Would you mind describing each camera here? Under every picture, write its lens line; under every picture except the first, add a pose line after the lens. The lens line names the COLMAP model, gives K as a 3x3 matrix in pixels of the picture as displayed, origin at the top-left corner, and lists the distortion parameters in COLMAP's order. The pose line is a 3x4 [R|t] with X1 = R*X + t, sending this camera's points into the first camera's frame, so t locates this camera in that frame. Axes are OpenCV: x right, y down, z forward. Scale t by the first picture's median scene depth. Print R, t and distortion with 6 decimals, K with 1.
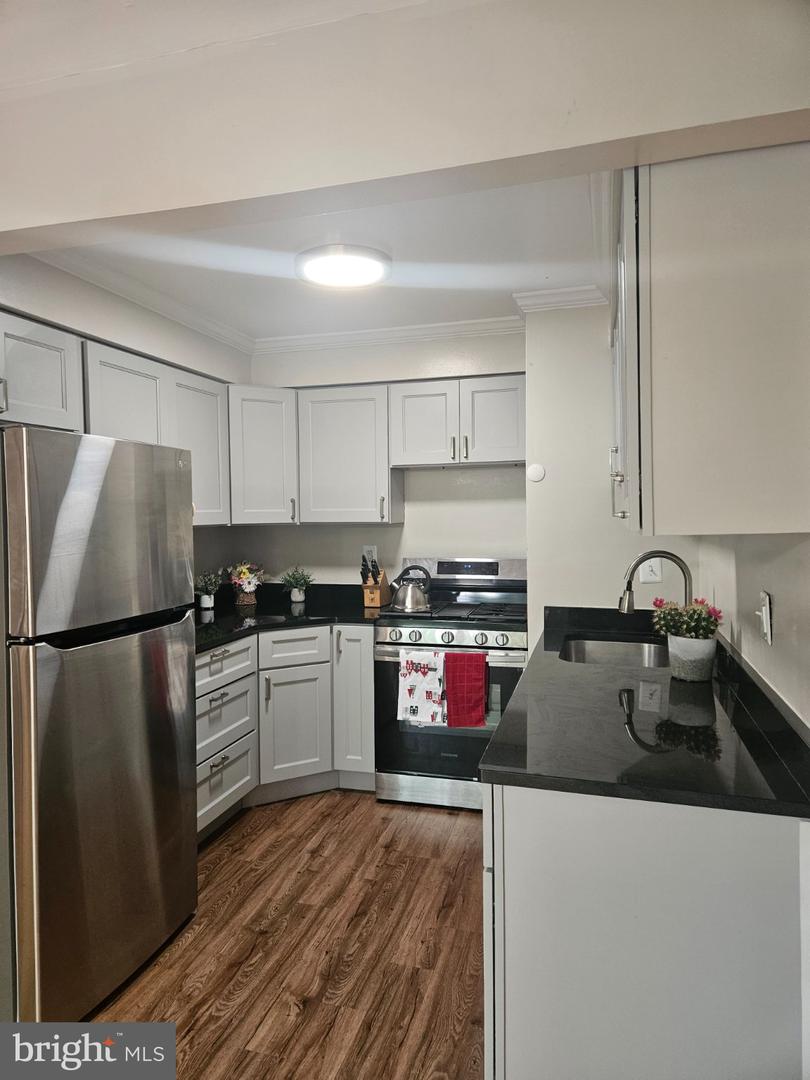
lens RADIAL K [[712.4, 0, 405.0], [0, 712.4, 540.0], [0, 0, 1]] dist [-0.000911, 0.086860]
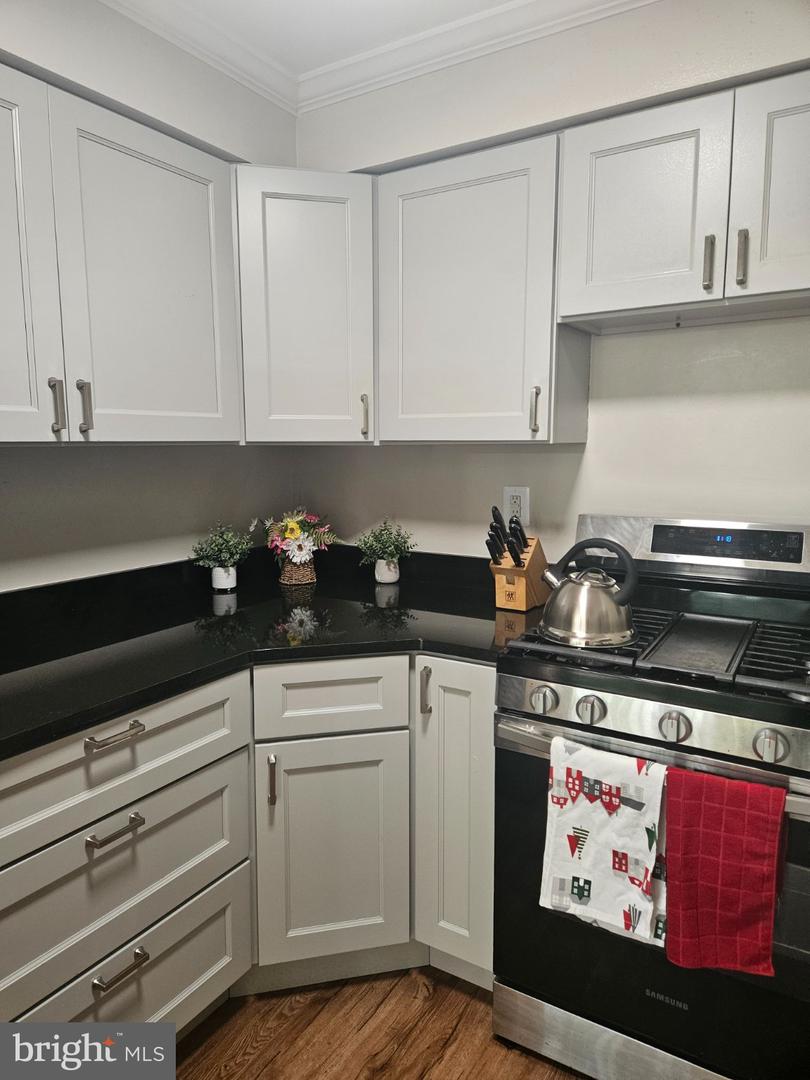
lens RADIAL K [[743.0, 0, 385.5], [0, 743.0, 530.1], [0, 0, 1]] dist [0.041952, -0.004065]
pose [[0.958422, 0.041040, -0.282389, 0.017217], [-0.018477, 0.996452, 0.082104, -0.004393], [0.284756, -0.073473, 0.955780, 0.523317]]
